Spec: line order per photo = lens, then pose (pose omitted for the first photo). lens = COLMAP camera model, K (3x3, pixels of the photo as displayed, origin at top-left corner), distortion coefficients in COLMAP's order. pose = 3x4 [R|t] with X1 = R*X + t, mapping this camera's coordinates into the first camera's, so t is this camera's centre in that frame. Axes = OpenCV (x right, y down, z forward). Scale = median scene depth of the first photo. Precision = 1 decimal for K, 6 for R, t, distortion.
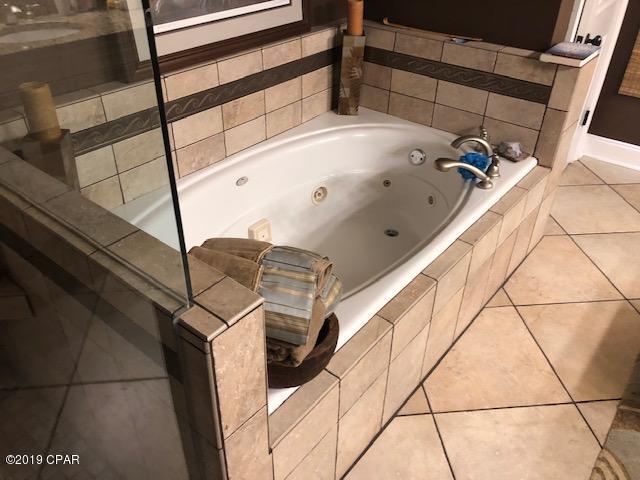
lens RADIAL K [[531.6, 0, 320.0], [0, 531.6, 240.0], [0, 0, 1]] dist [0.046129, -0.056376]
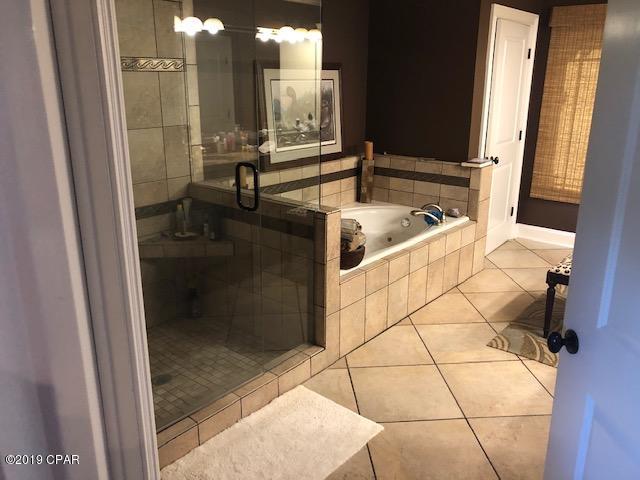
lens RADIAL K [[531.6, 0, 320.0], [0, 531.6, 240.0], [0, 0, 1]] dist [0.046129, -0.056376]
pose [[0.999484, -0.009828, -0.030579, -0.054100], [0.000294, 0.954799, -0.297252, 0.464518], [0.032118, 0.297090, 0.954309, -0.744501]]
